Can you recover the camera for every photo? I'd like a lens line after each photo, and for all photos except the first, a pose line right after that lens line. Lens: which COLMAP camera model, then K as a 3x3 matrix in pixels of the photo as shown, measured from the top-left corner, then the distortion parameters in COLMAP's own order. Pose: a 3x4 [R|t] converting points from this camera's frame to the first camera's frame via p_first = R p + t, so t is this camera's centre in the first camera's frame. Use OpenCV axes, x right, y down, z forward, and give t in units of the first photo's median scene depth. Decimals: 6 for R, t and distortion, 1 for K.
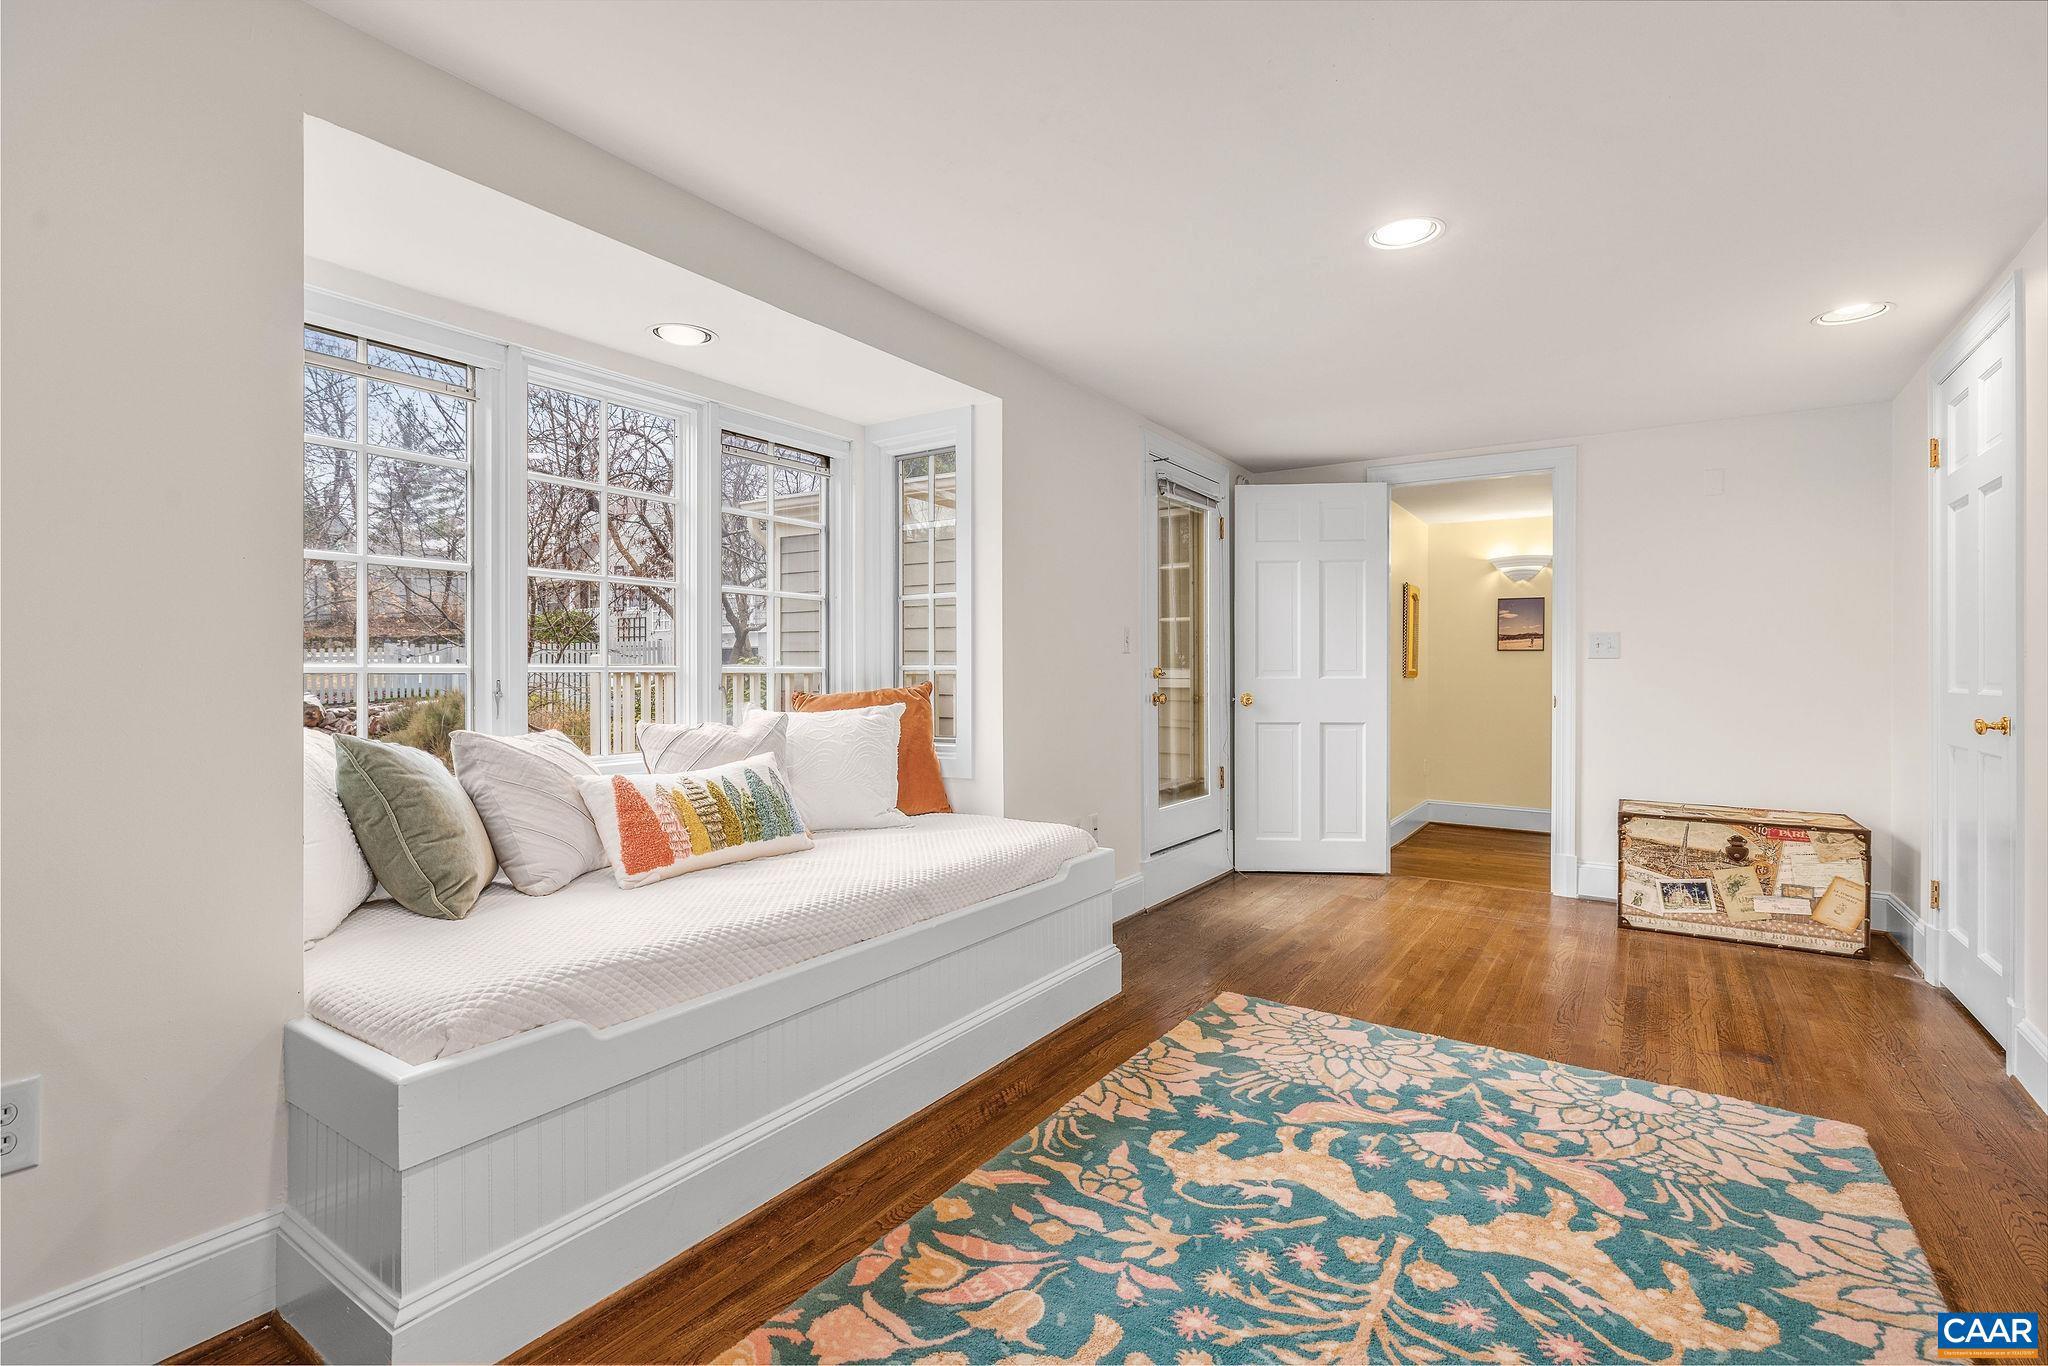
lens RADIAL K [[941.0, 0, 1021.0], [0, 941.0, 676.3], [0, 0, 1]] dist [-0.015691, 0.000319]
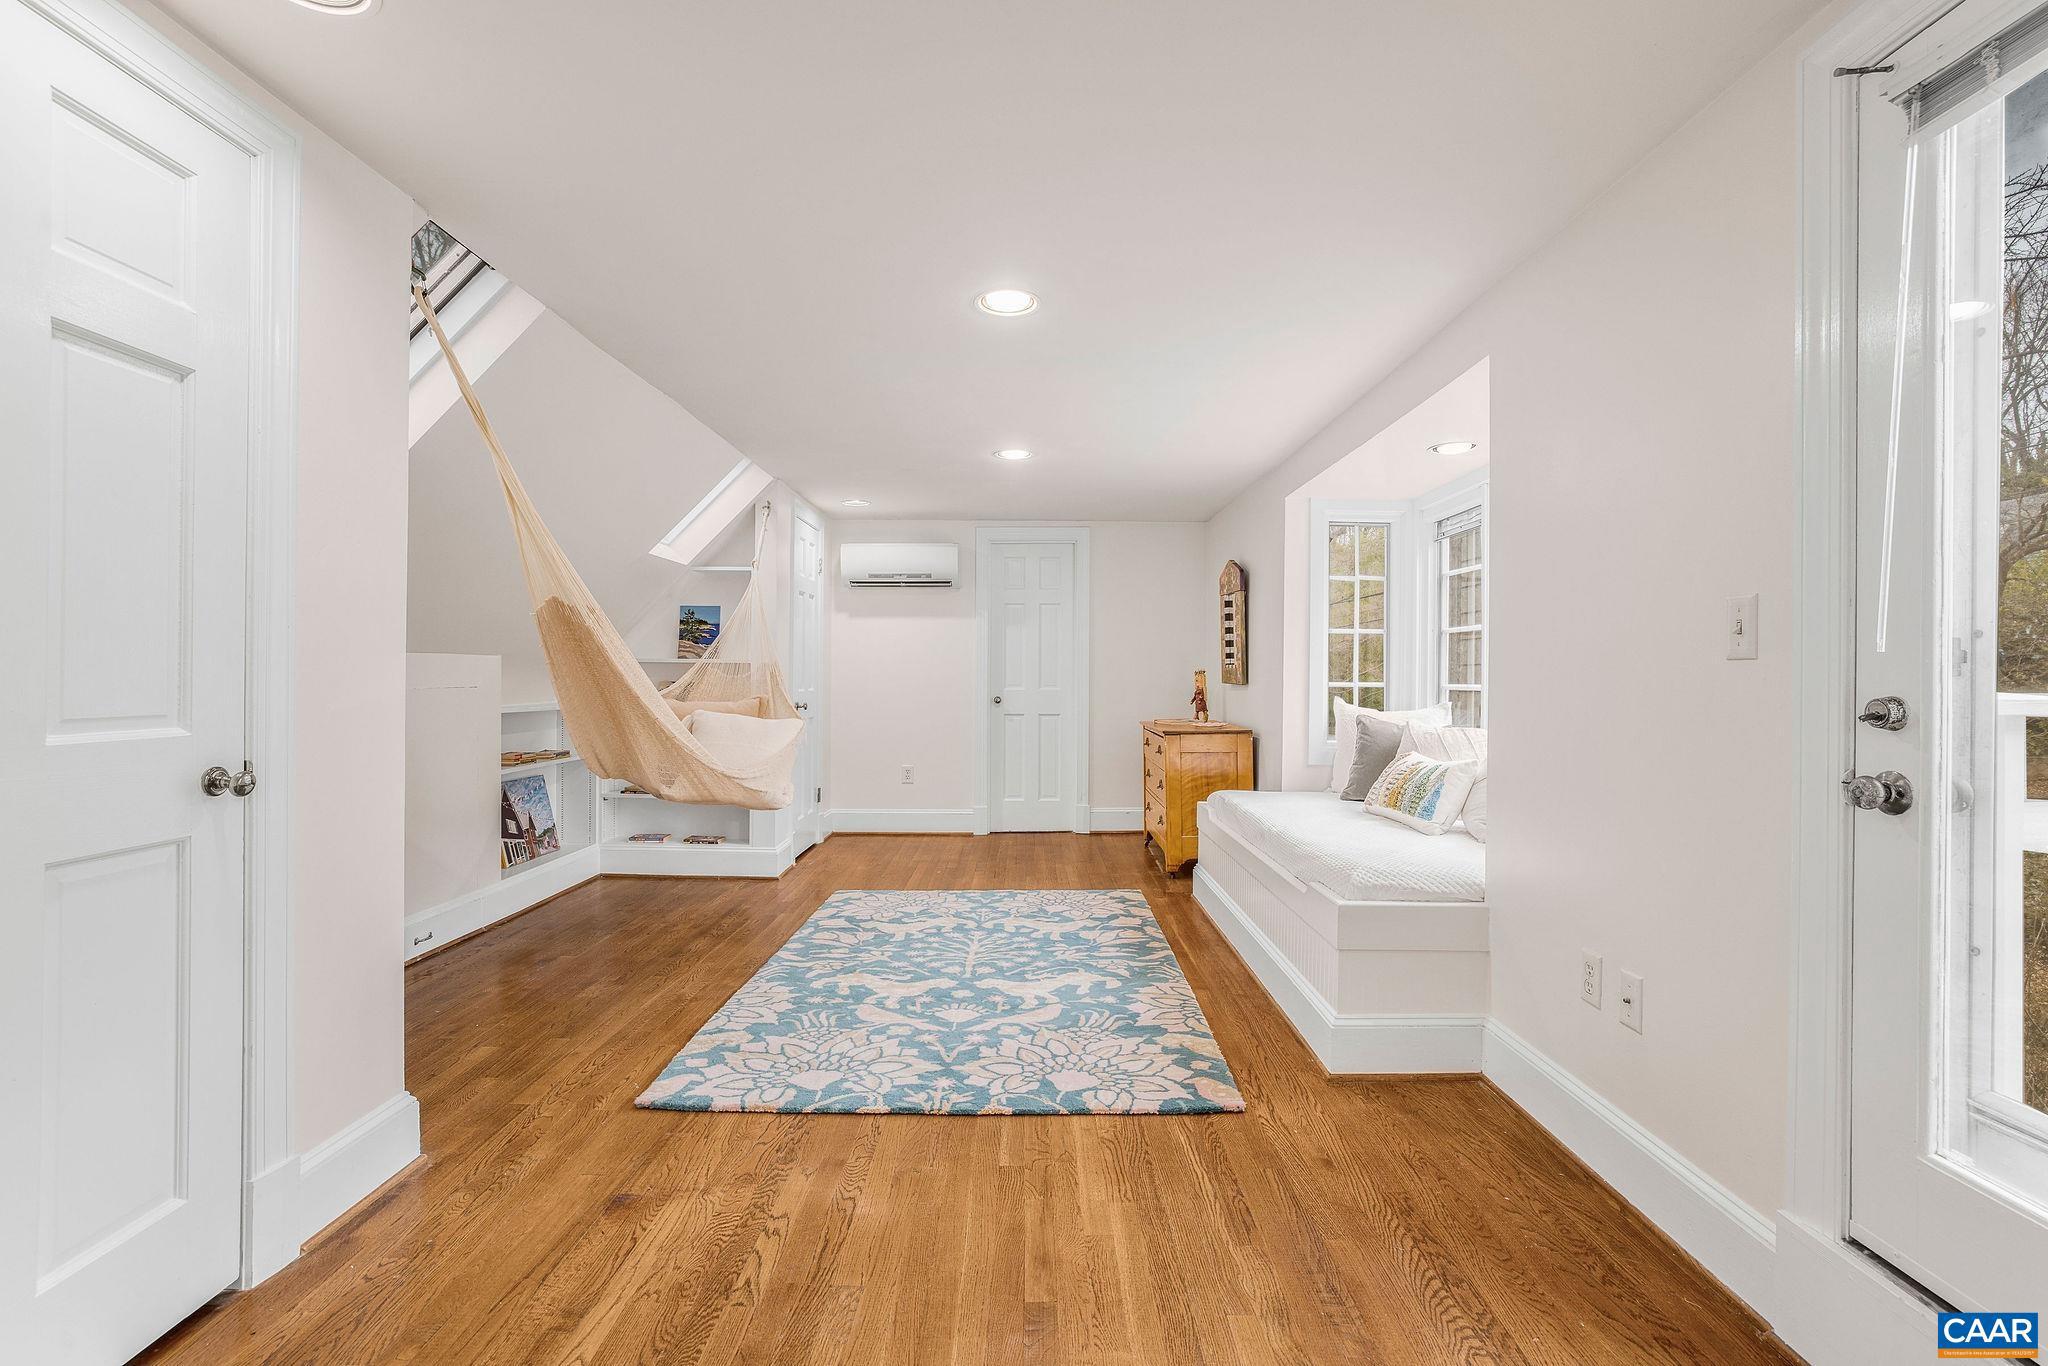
lens RADIAL K [[940.7, 0, 1024.0], [0, 940.7, 683.0], [0, 0, 1]] dist [0.000010, -0.000058]
pose [[-0.832757, 0.001645, -0.553636, 1.158468], [-0.002587, 0.999973, 0.006862, -0.029447], [0.553633, 0.007147, -0.832730, 2.231149]]
